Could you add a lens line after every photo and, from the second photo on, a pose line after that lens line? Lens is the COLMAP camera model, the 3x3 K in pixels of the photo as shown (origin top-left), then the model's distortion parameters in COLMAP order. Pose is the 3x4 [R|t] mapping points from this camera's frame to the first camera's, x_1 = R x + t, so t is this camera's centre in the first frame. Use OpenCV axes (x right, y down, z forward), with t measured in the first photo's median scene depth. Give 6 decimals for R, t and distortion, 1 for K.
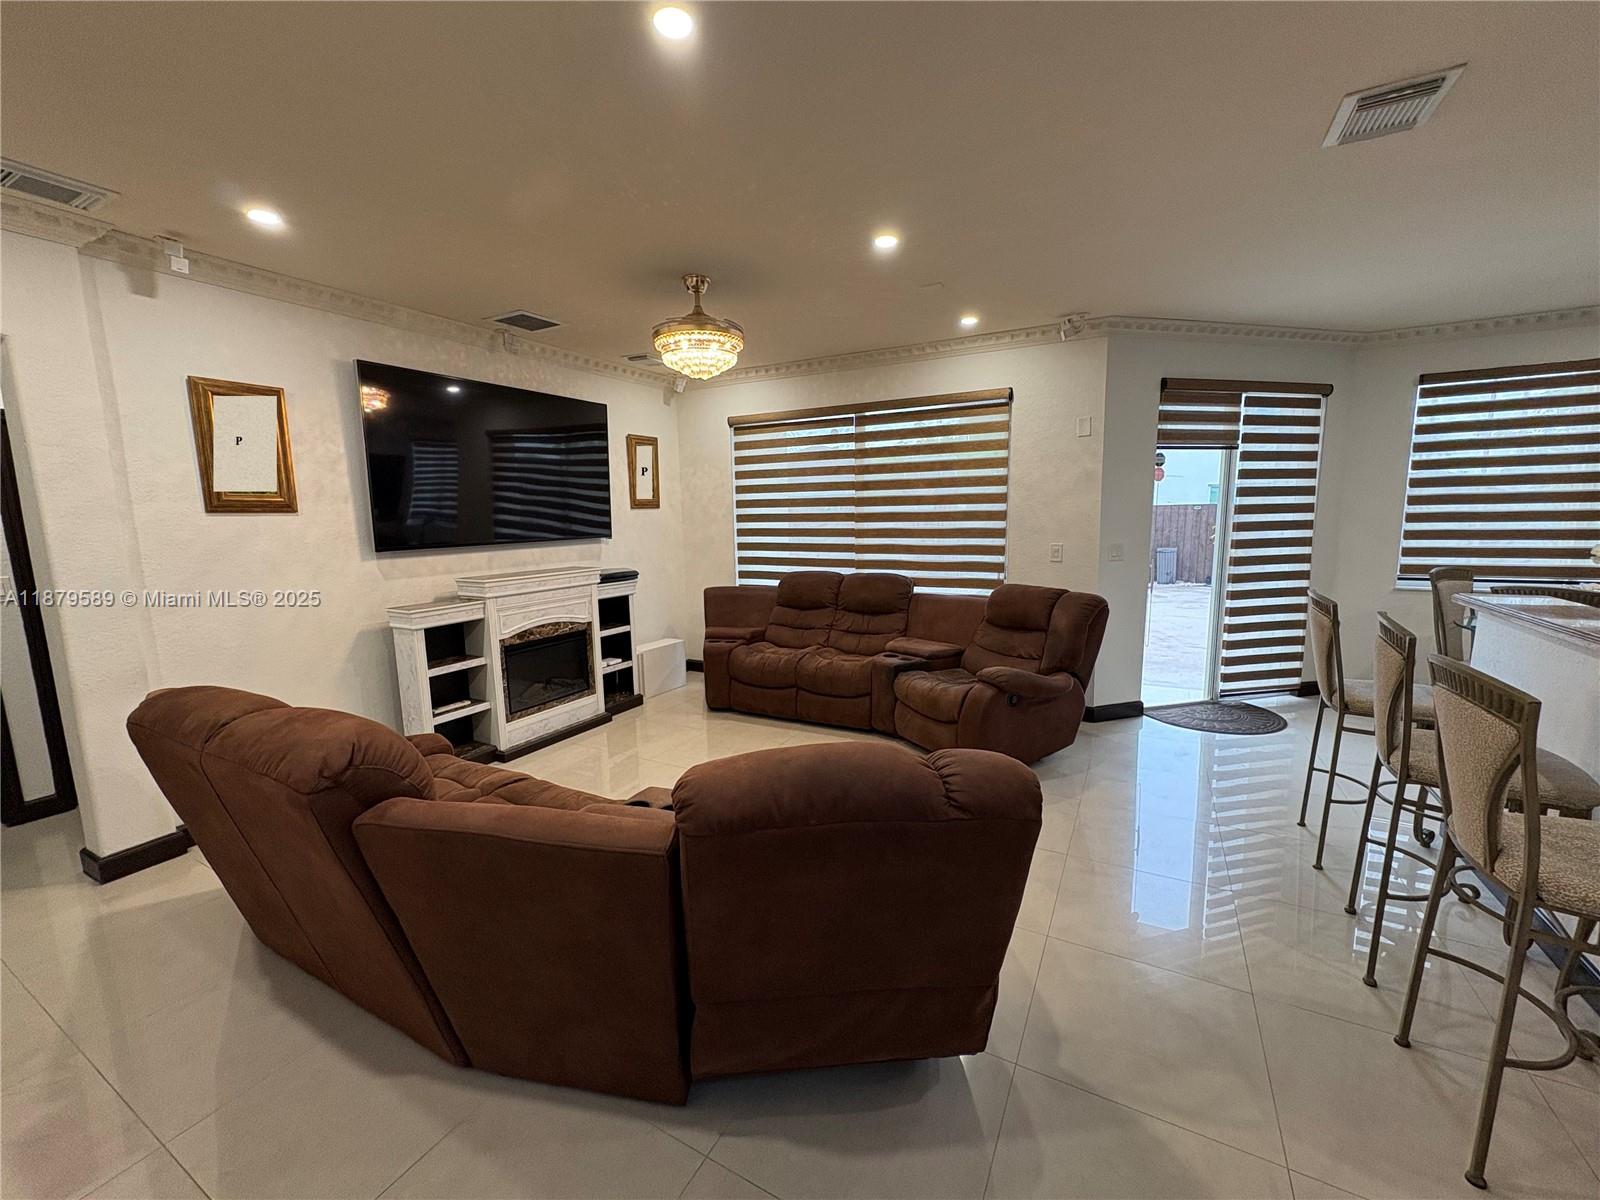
lens RADIAL K [[641.3, 0, 799.1], [0, 641.3, 606.0], [0, 0, 1]] dist [0.006592, -0.000266]
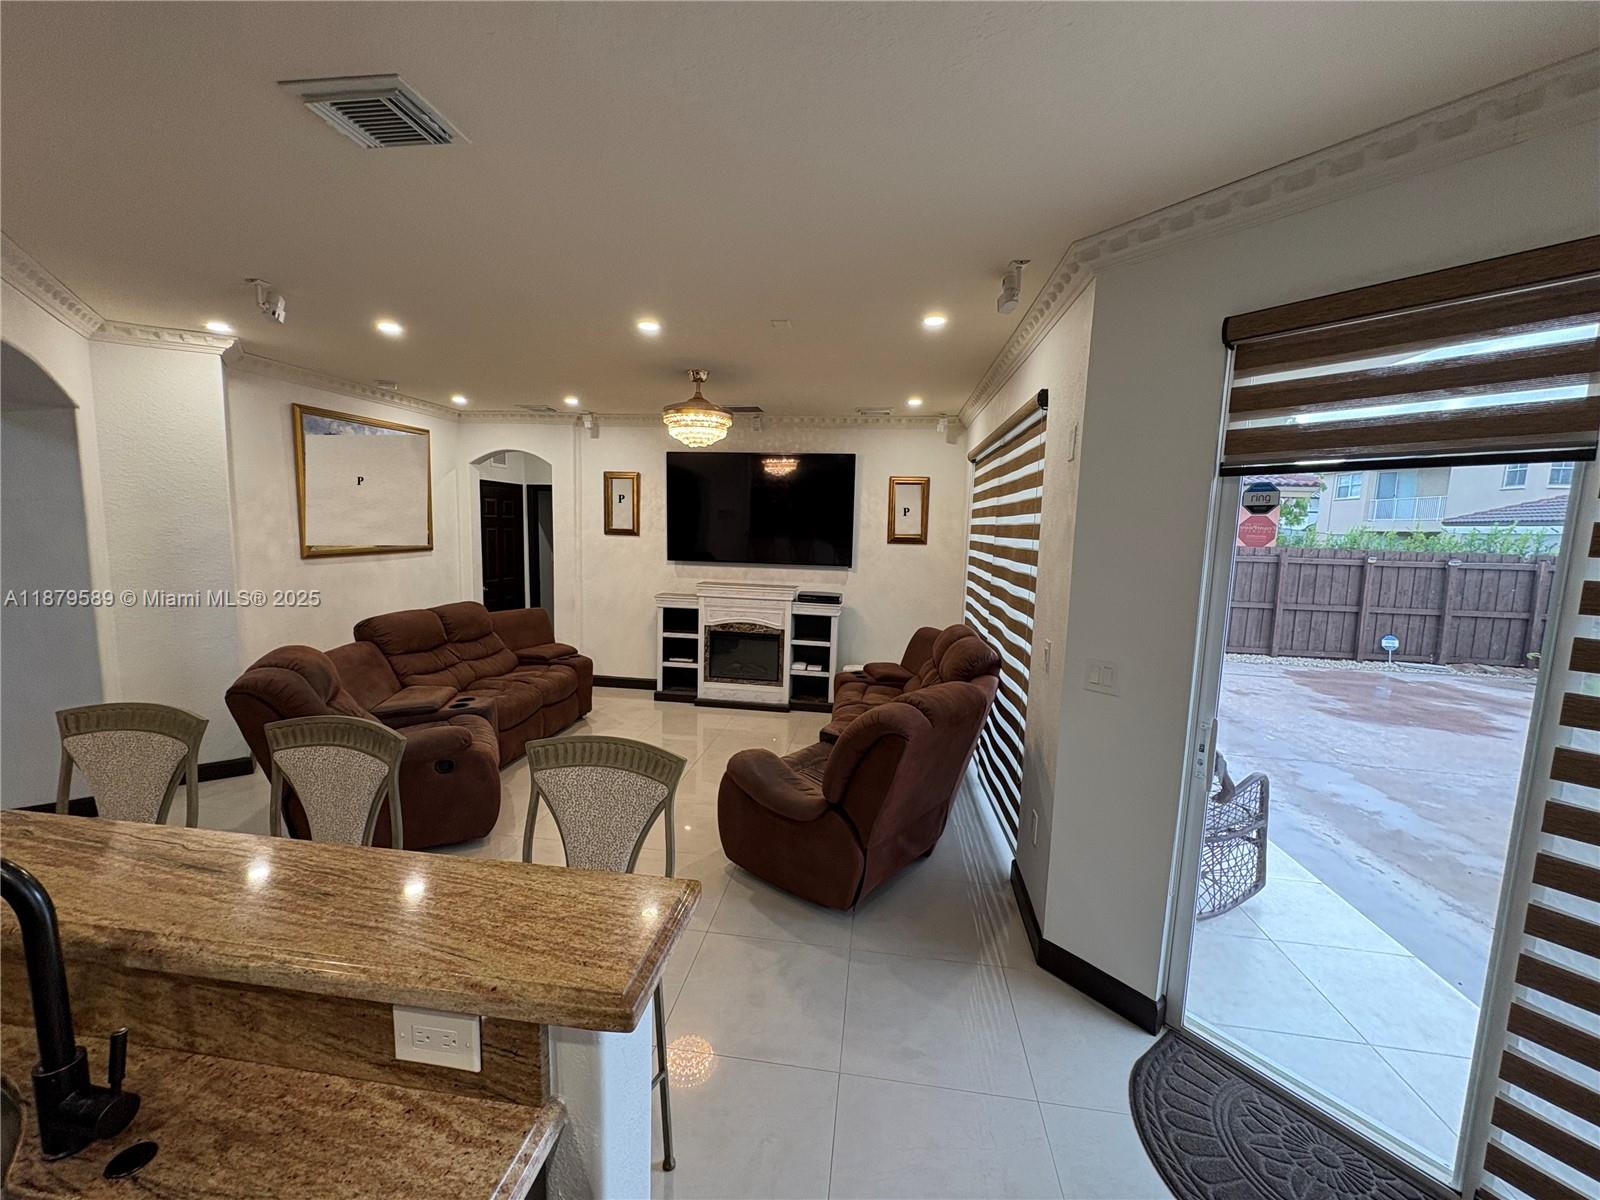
lens RADIAL K [[641.3, 0, 799.8], [0, 641.3, 601.5], [0, 0, 1]] dist [0.006592, -0.000266]
pose [[0.361736, 0.137077, -0.922148, 0.839826], [-0.171593, 0.982022, 0.078666, -0.133990], [0.916353, 0.129778, 0.378754, 0.537869]]
